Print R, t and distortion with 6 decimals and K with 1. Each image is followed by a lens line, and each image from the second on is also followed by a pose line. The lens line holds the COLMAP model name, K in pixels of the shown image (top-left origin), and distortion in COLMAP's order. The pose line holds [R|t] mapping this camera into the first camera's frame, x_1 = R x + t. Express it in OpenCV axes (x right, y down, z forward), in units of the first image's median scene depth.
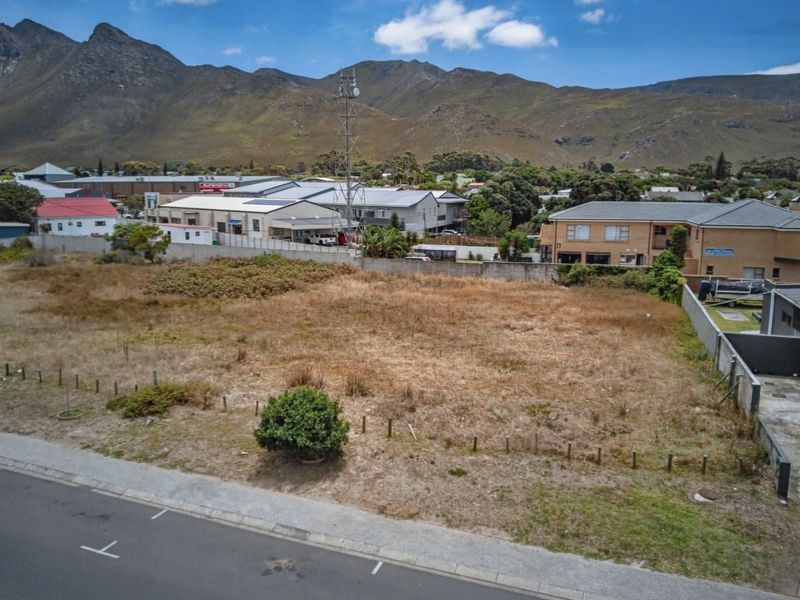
lens RADIAL K [[645.7, 0, 393.4], [0, 645.7, 303.8], [0, 0, 1]] dist [0.011687, -0.102677]
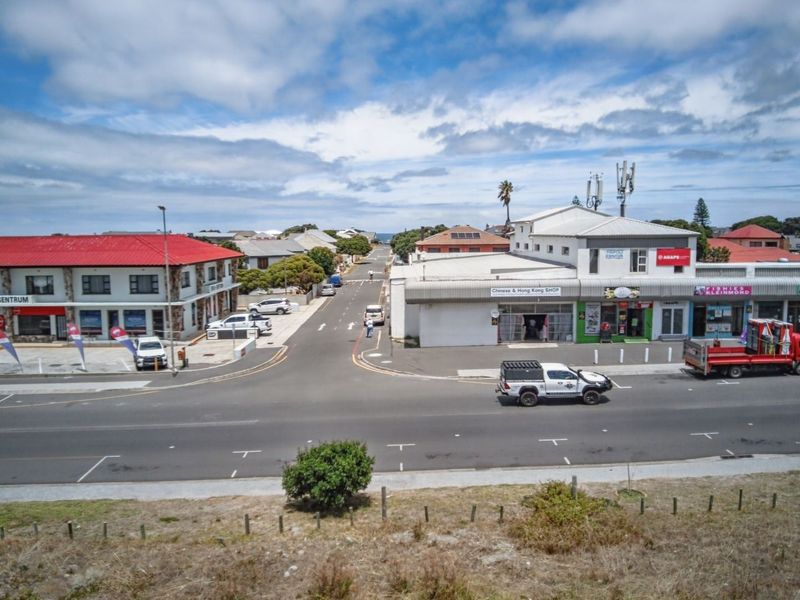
lens RADIAL K [[620.8, 0, 401.3], [0, 620.8, 303.4], [0, 0, 1]] dist [0.019699, -0.064461]
pose [[-0.924750, 0.049808, -0.377301, 0.032762], [-0.058239, 0.961201, 0.269630, -0.098314], [0.376092, 0.271314, -0.885970, 0.551620]]
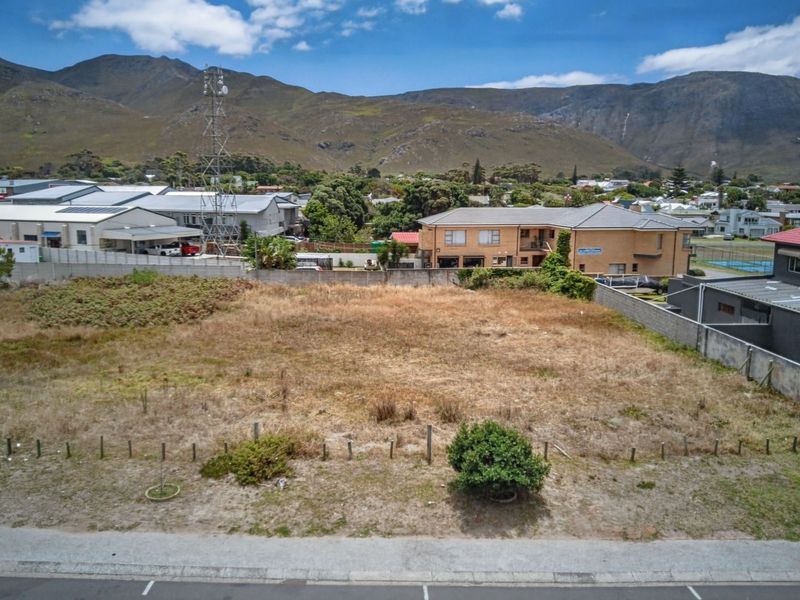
lens RADIAL K [[645.7, 0, 396.8], [0, 645.7, 304.7], [0, 0, 1]] dist [0.011687, -0.102677]
pose [[0.929942, -0.061522, 0.362522, -0.176408], [0.062531, 0.998003, 0.008963, -0.015568], [-0.362349, 0.014334, 0.931932, 0.056998]]
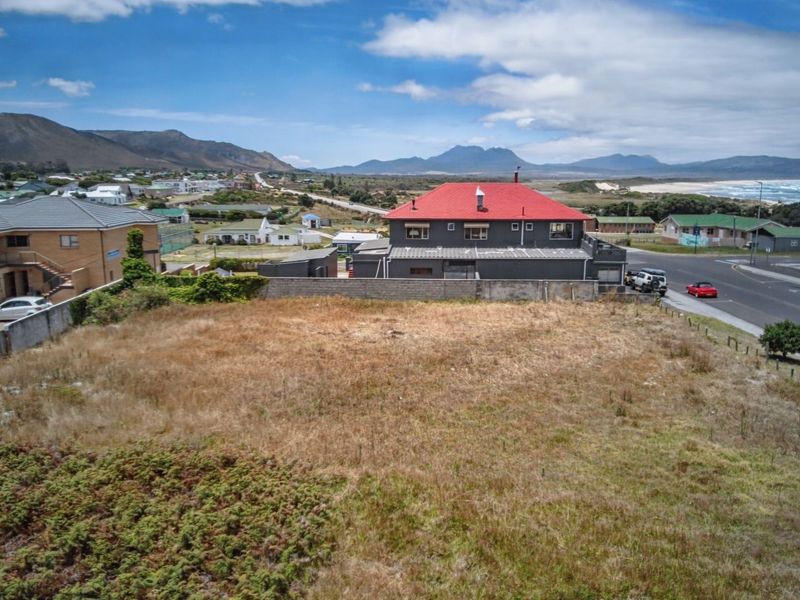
lens RADIAL K [[644.3, 0, 397.1], [0, 644.3, 297.8], [0, 0, 1]] dist [0.004911, -0.012523]
pose [[-0.276801, -0.177064, 0.944473, -0.406254], [0.168421, 0.958723, 0.229096, -0.134850], [-0.946053, 0.222483, -0.235554, 0.688028]]
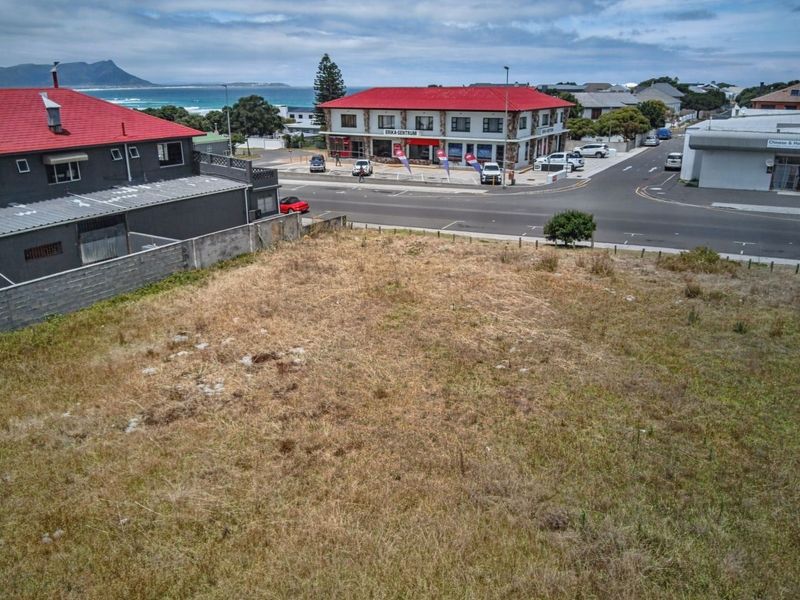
lens RADIAL K [[645.7, 0, 397.2], [0, 645.7, 303.4], [0, 0, 1]] dist [0.011687, -0.102677]
pose [[-0.986982, -0.048141, 0.153459, 0.015807], [0.031068, 0.879111, 0.475603, -0.145182], [-0.157803, 0.474179, -0.866171, 0.809886]]
